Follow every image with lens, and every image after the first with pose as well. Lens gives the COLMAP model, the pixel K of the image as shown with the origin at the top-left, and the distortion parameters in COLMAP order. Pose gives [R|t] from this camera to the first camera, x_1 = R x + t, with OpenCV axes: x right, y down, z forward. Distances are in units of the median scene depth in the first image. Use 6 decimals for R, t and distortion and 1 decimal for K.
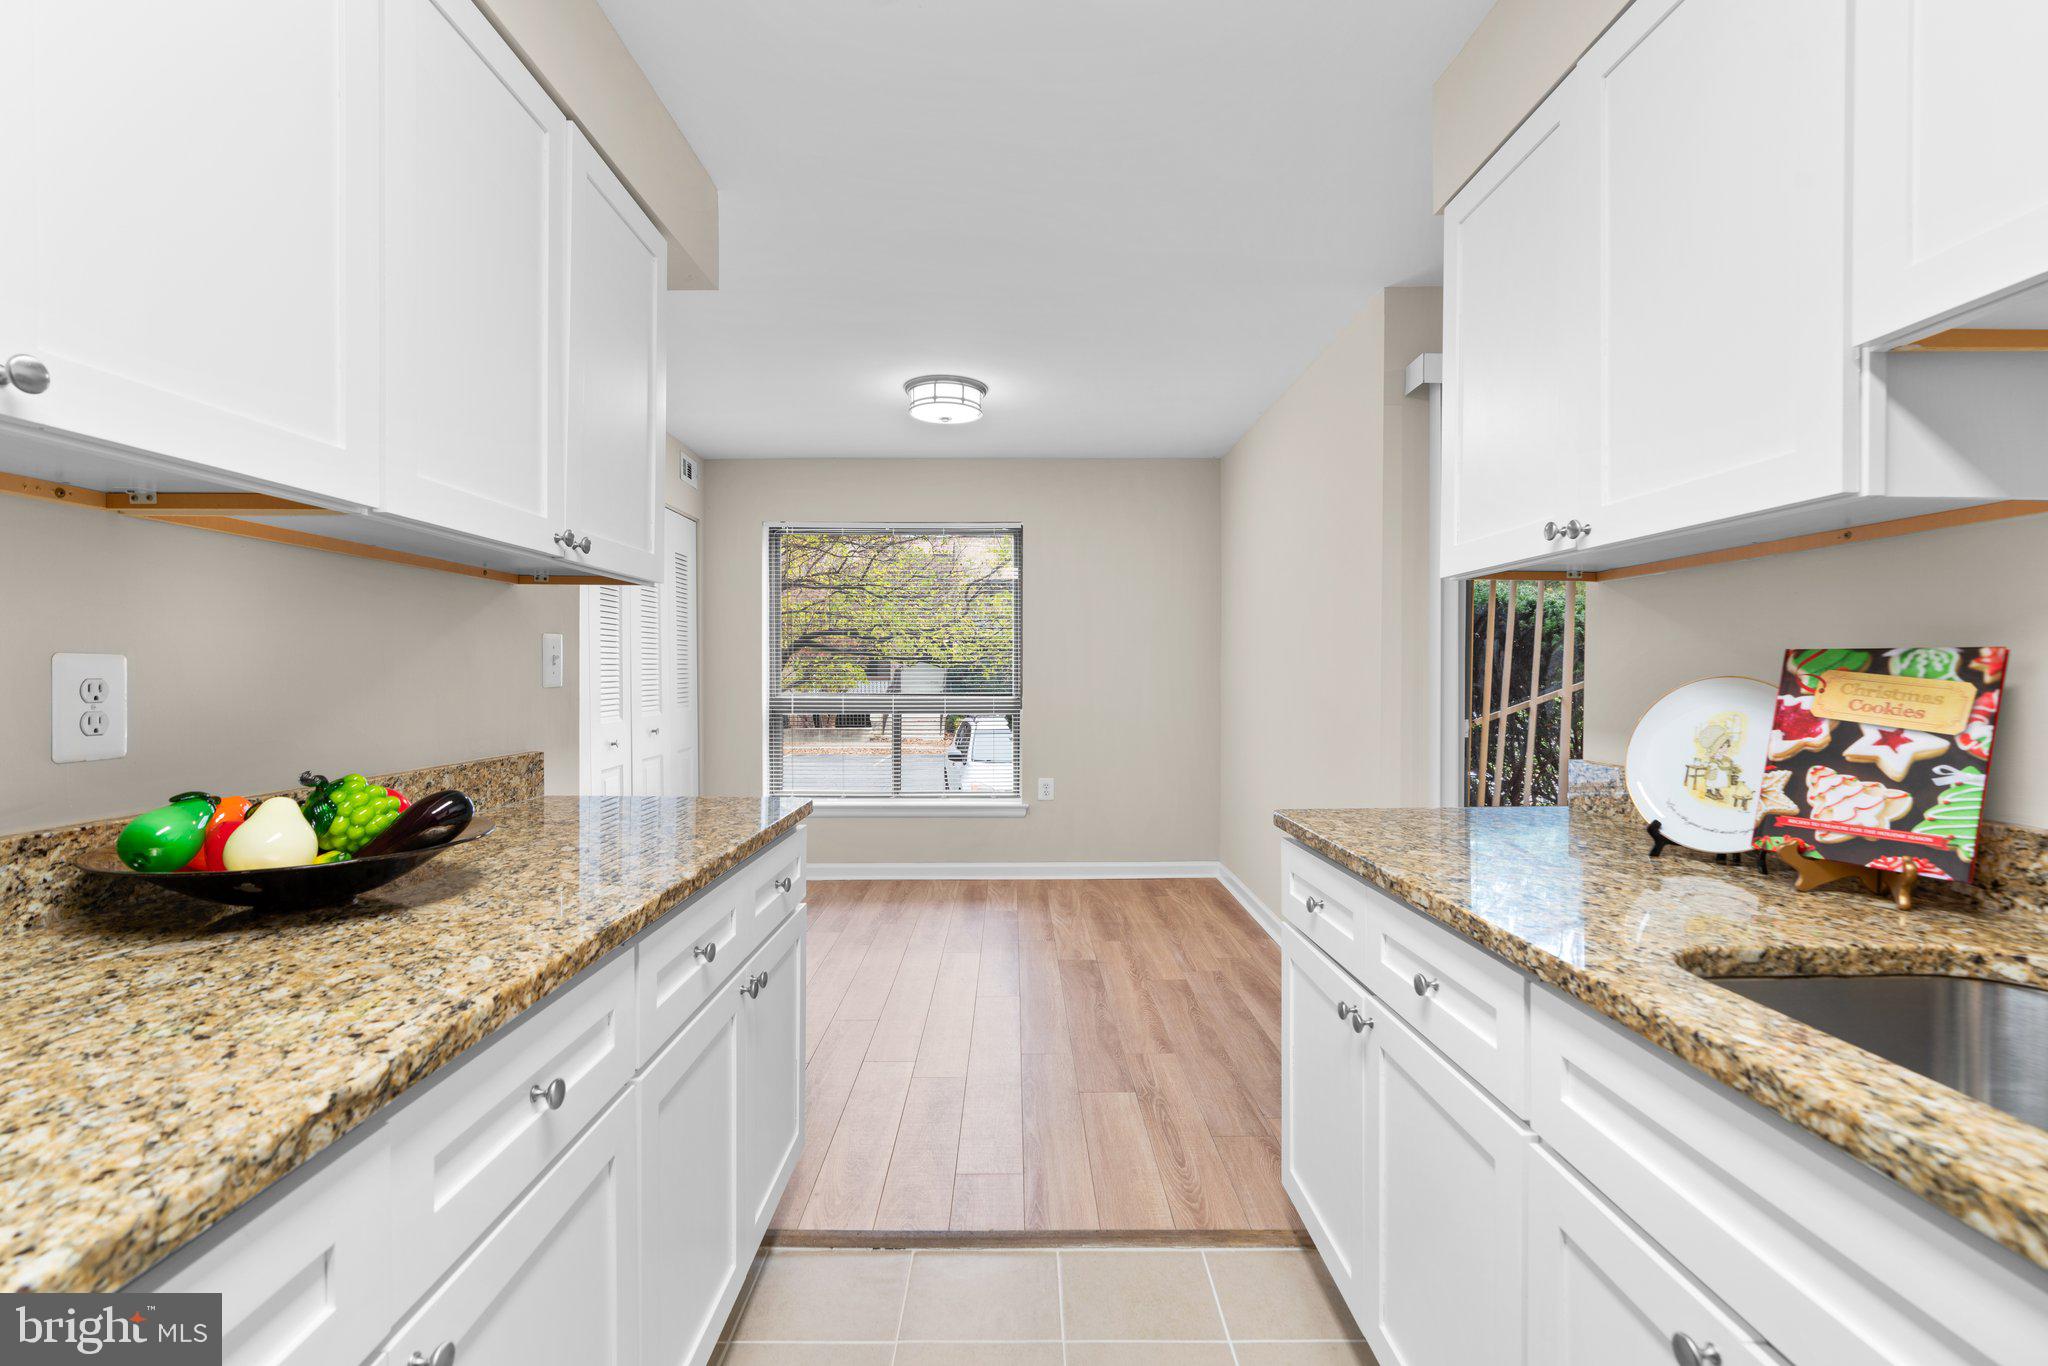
lens RADIAL K [[936.7, 0, 1032.0], [0, 936.7, 681.7], [0, 0, 1]] dist [-0.012436, 0.005718]
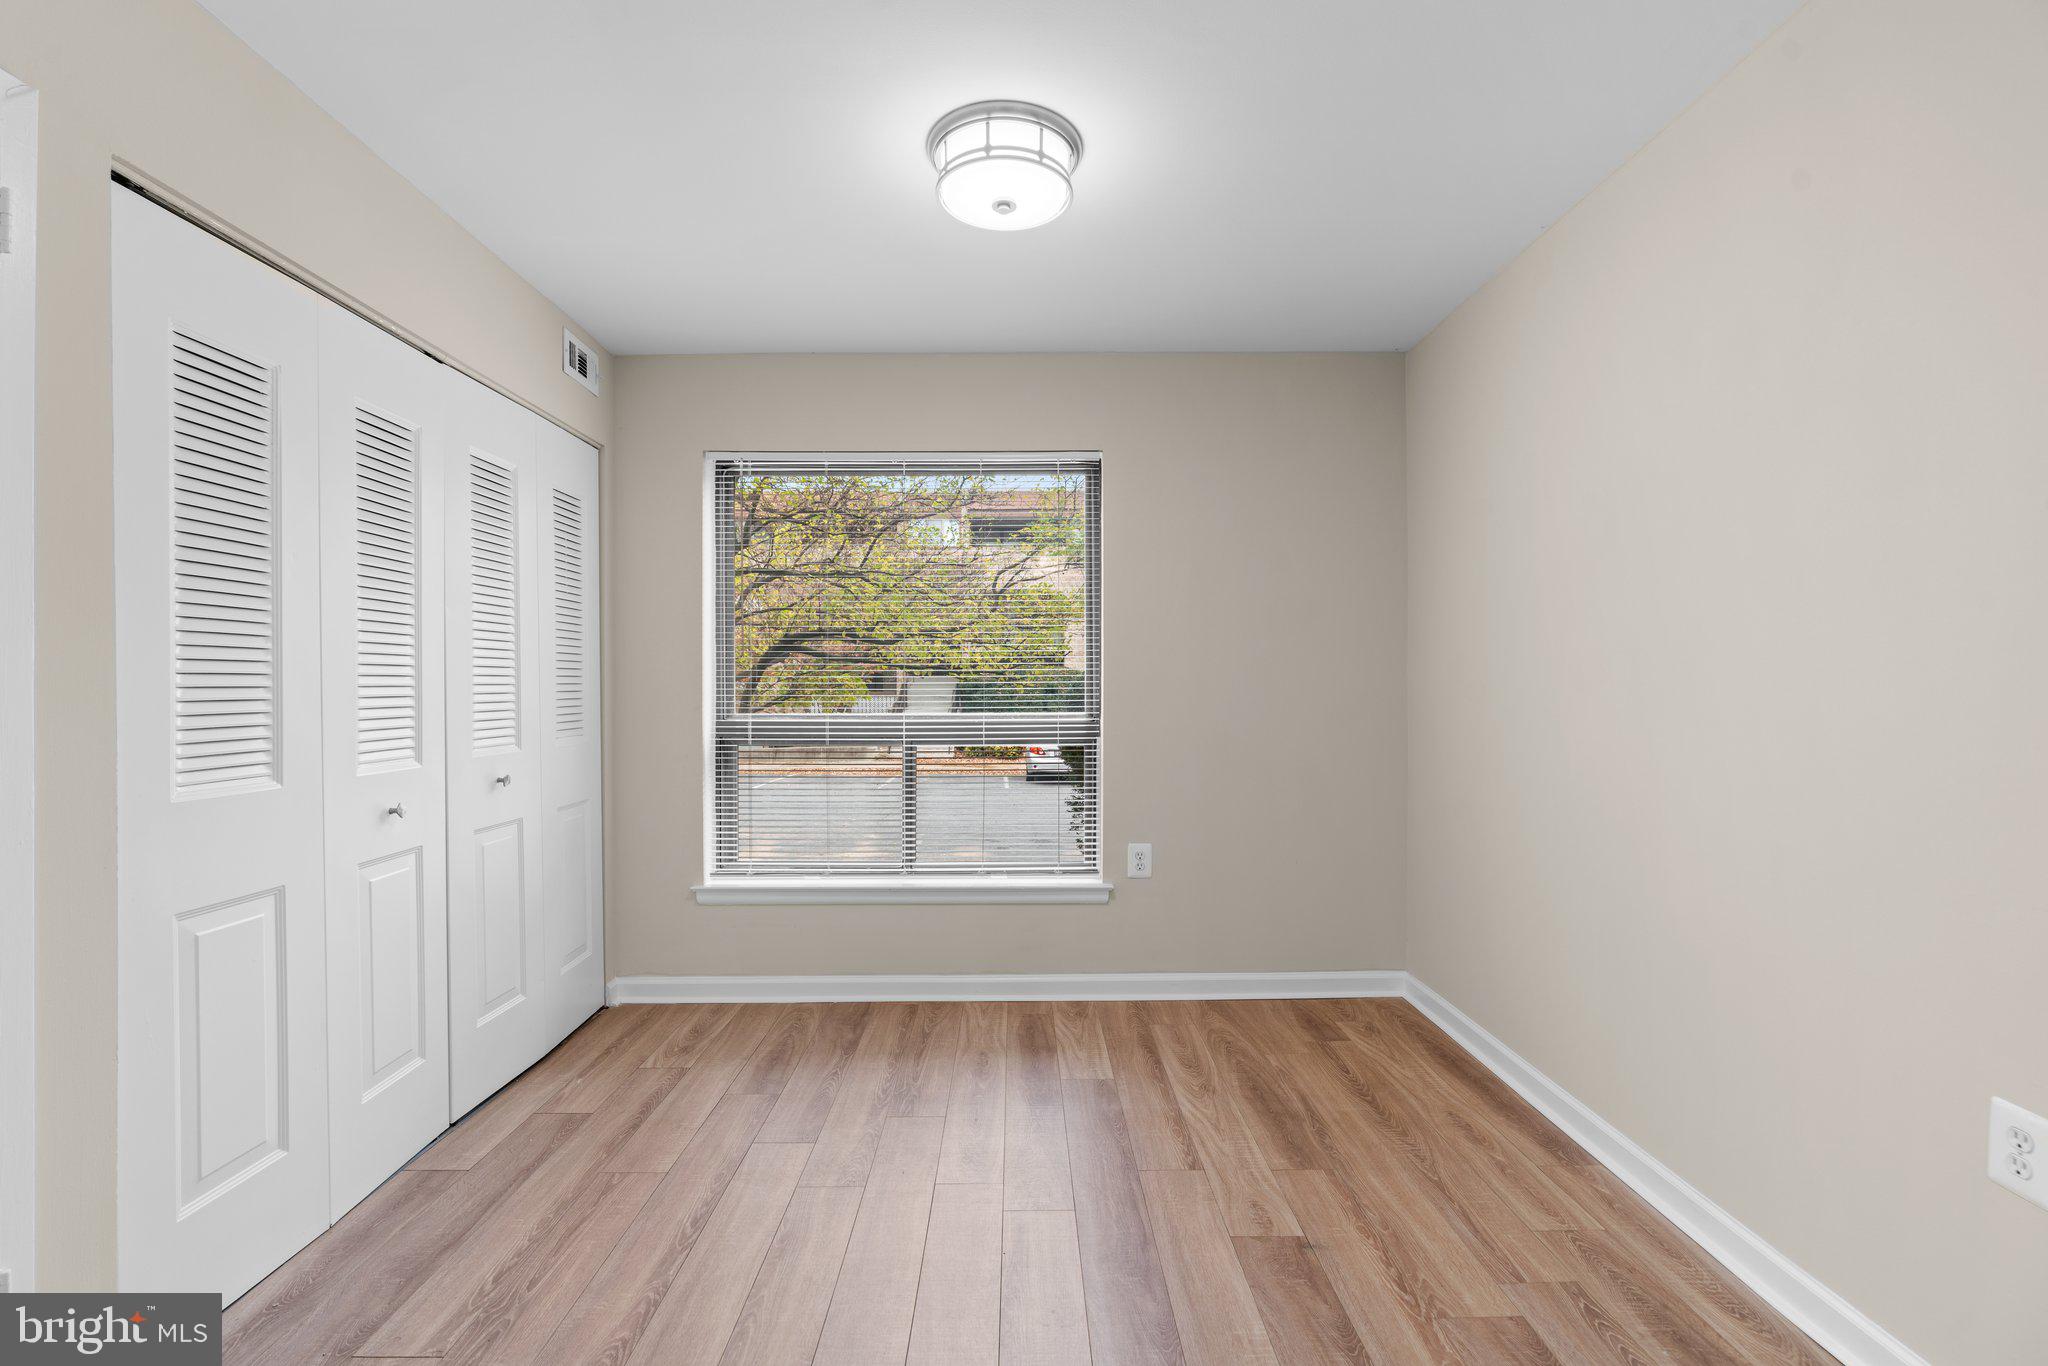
lens RADIAL K [[936.7, 0, 1032.0], [0, 936.7, 681.7], [0, 0, 1]] dist [-0.012436, 0.005718]
pose [[0.999978, -0.003640, -0.005548, -0.056375], [0.003550, 0.999864, -0.016129, 0.000970], [0.005606, 0.016109, 0.999855, 0.354182]]
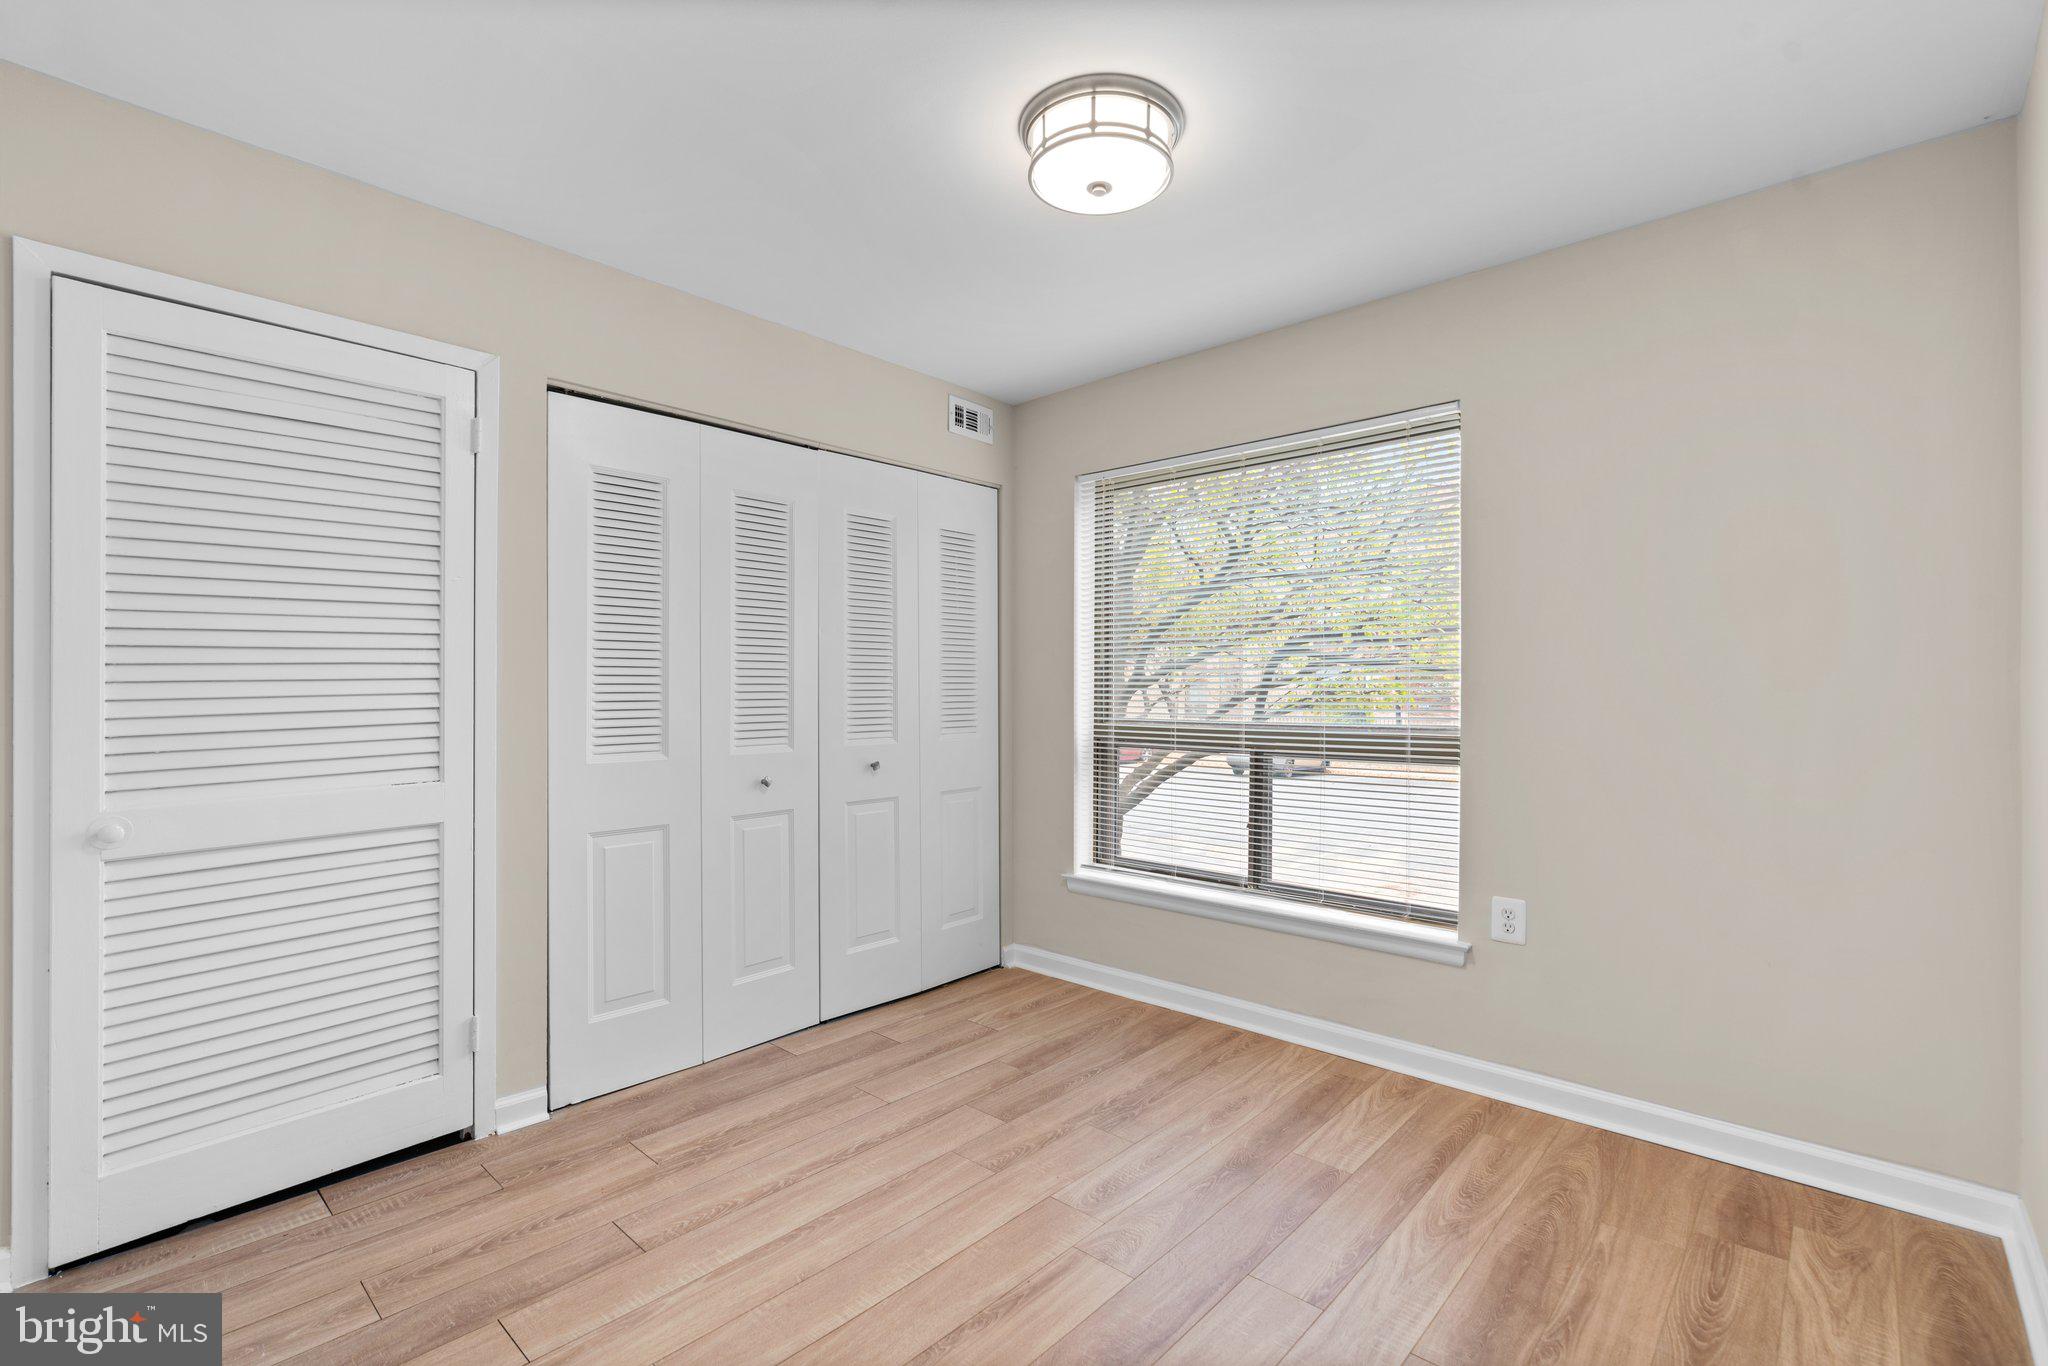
lens RADIAL K [[938.2, 0, 1035.6], [0, 938.2, 689.2], [0, 0, 1]] dist [-0.007904, 0.005680]
pose [[0.716516, -0.003486, -0.697562, 0.186067], [-0.006200, 0.999916, -0.011366, -0.001171], [0.697543, 0.012469, 0.716434, 0.472209]]
